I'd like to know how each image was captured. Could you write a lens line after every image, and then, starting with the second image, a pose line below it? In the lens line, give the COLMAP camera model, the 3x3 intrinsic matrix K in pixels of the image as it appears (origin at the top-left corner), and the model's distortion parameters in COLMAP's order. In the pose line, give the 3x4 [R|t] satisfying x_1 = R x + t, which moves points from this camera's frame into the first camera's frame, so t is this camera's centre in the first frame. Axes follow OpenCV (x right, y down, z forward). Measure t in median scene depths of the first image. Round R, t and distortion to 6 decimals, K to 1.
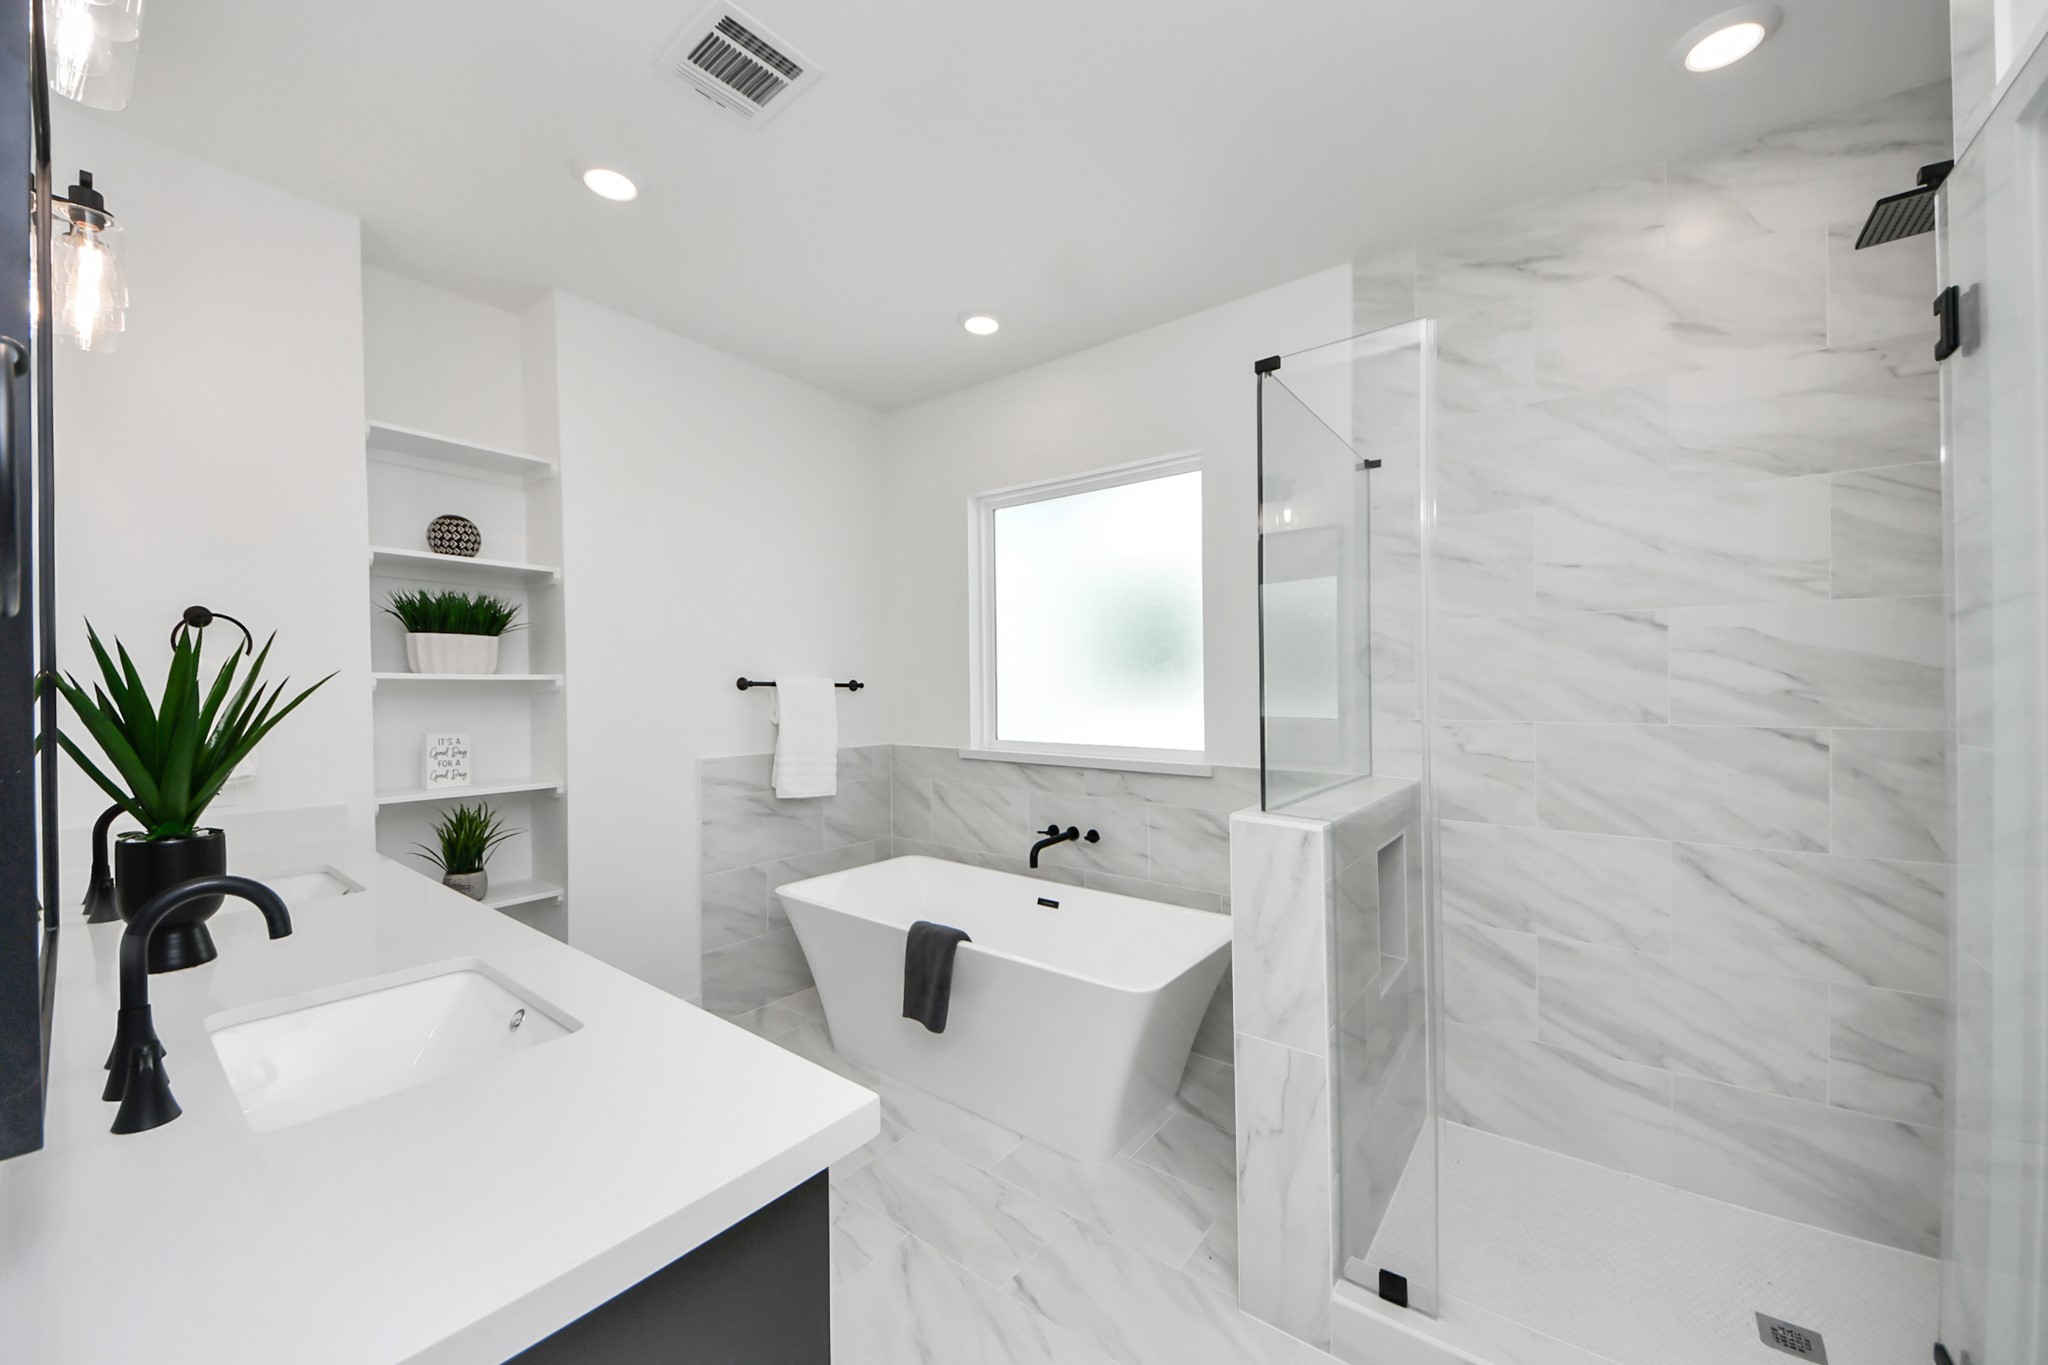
lens RADIAL K [[747.8, 0, 1024.0], [0, 747.8, 682.5], [0, 0, 1]] dist [0.026705, -0.017063]
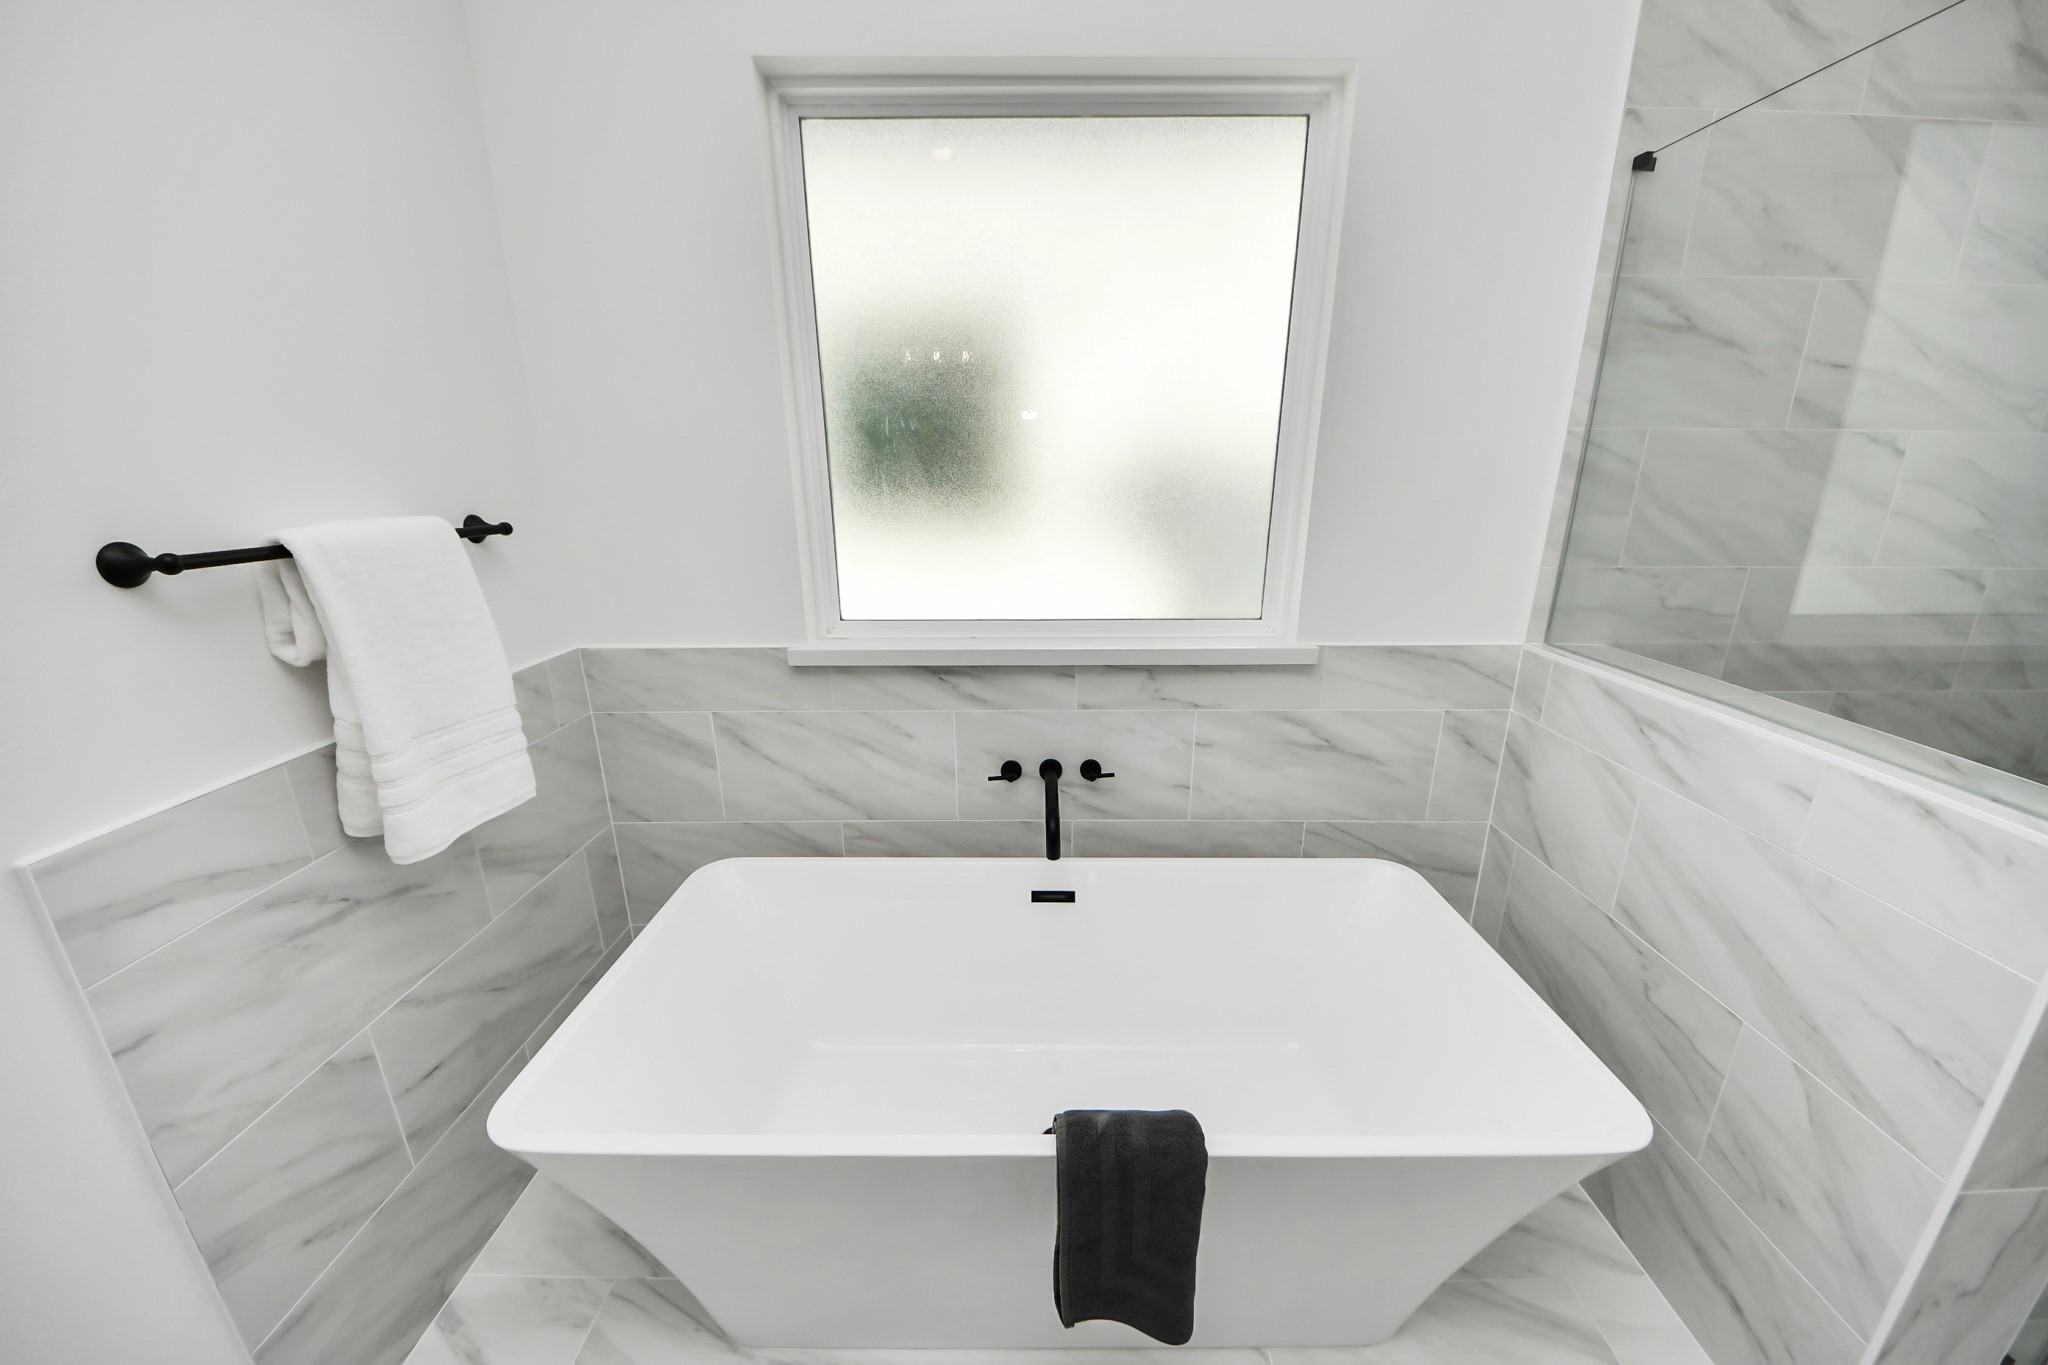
lens RADIAL K [[716.7, 0, 1036.5], [0, 716.7, 672.9], [0, 0, 1]] dist [0.021915, -0.014727]
pose [[0.785091, -0.171052, 0.595292, -0.321370], [-0.001526, 0.960573, 0.278025, -0.041946], [-0.619378, -0.219183, 0.753876, 0.678776]]
